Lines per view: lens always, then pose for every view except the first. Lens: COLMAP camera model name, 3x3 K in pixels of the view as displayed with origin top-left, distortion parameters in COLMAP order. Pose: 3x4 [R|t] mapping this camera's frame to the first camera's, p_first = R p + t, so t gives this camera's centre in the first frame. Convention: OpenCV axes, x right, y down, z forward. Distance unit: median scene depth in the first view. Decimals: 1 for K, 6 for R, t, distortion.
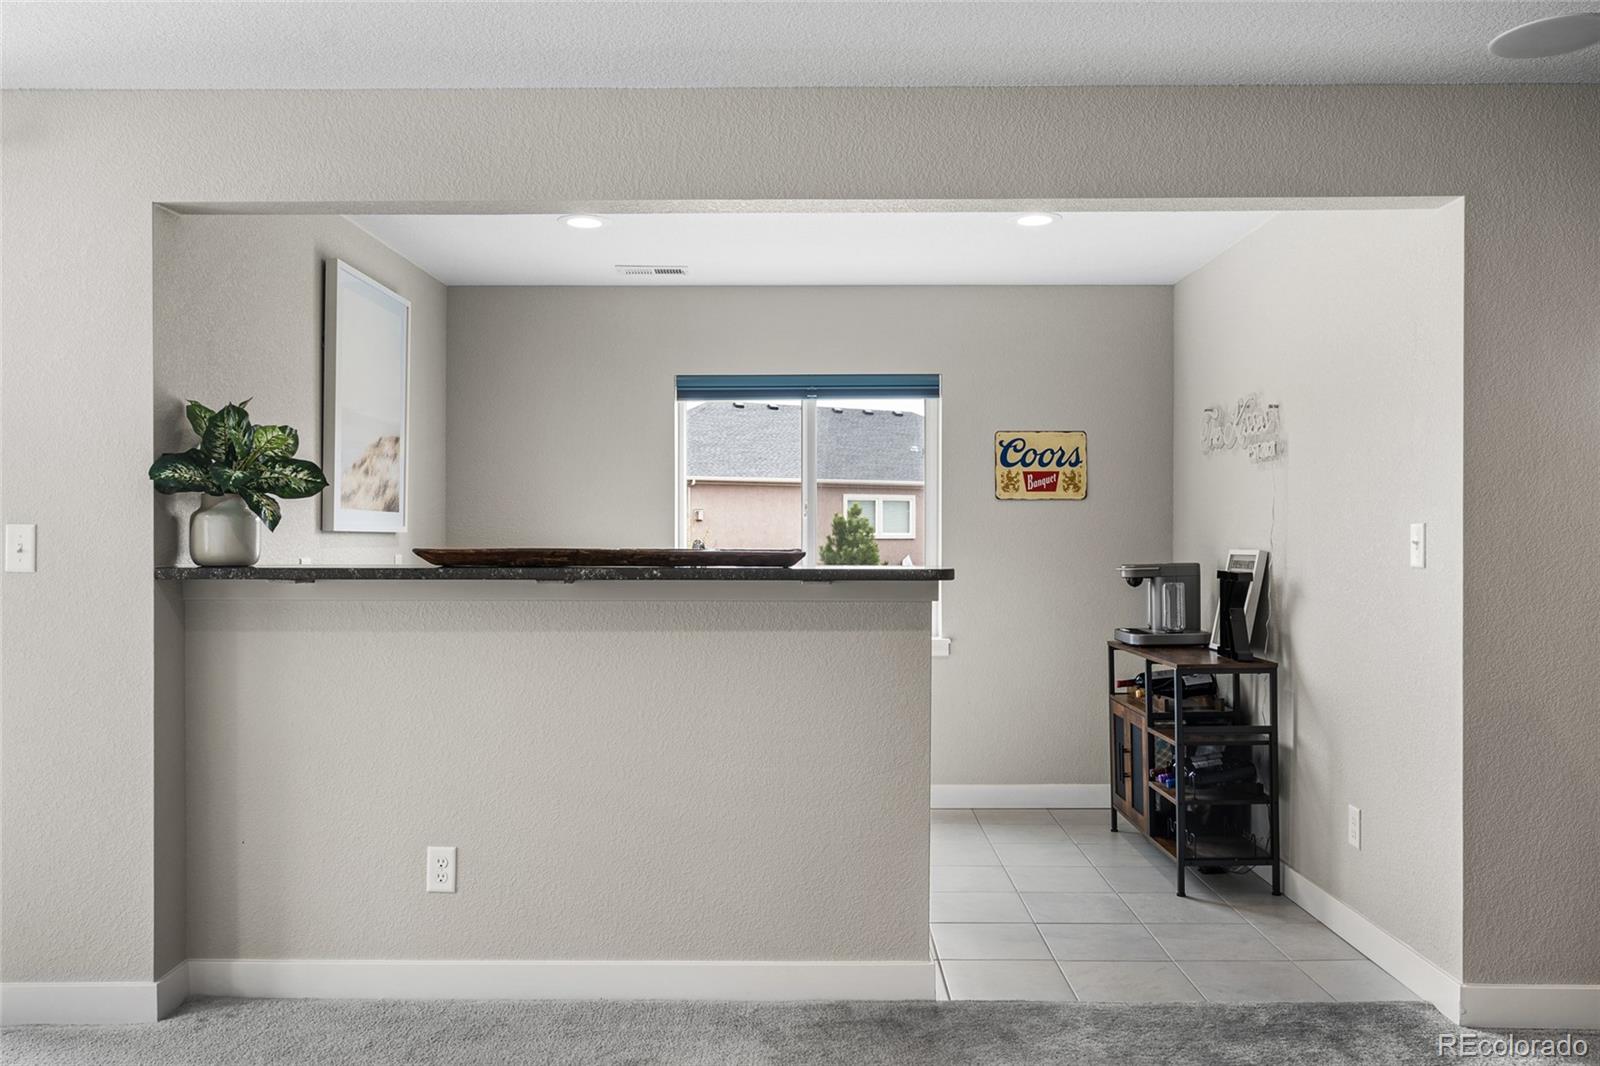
lens RADIAL K [[1239.0, 0, 812.1], [0, 1239.0, 550.4], [0, 0, 1]] dist [-0.006500, -0.006491]
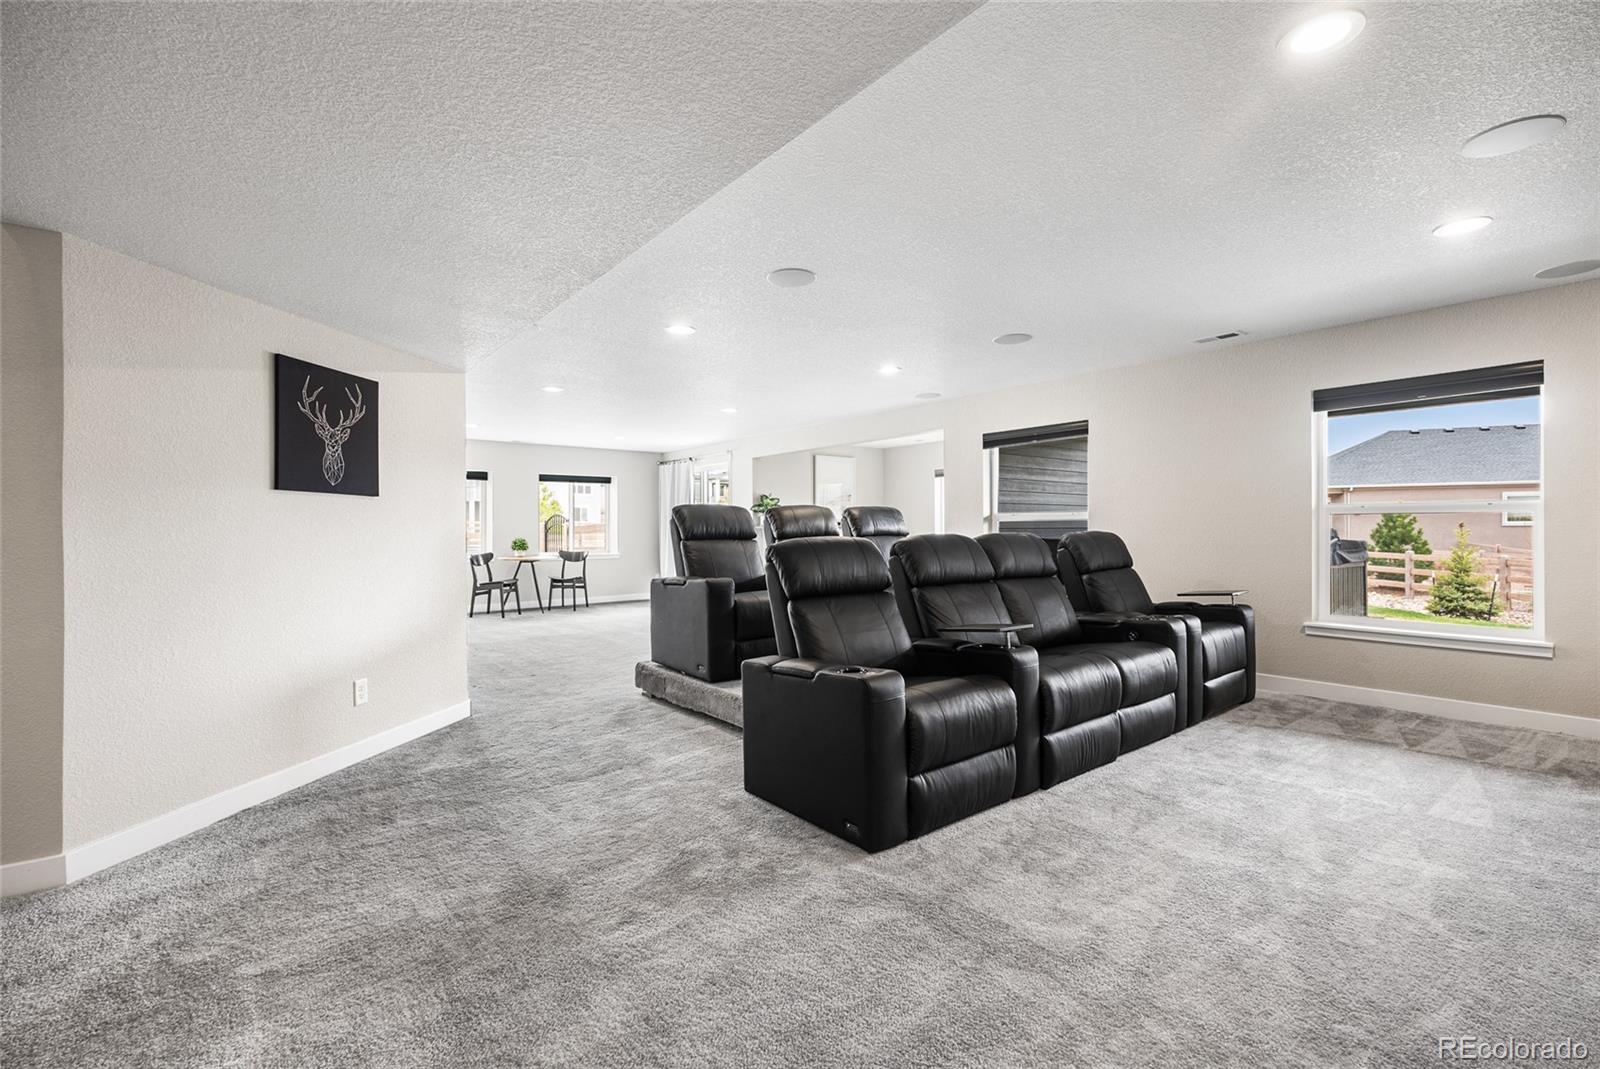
lens RADIAL K [[714.3, 0, 798.5], [0, 714.3, 519.7], [0, 0, 1]] dist [-0.006889, 0.000362]
pose [[0.621079, -0.015443, -0.783595, 1.396268], [-0.003769, 0.999735, -0.022689, 0.037881], [0.783739, 0.017045, 0.620857, -0.527457]]
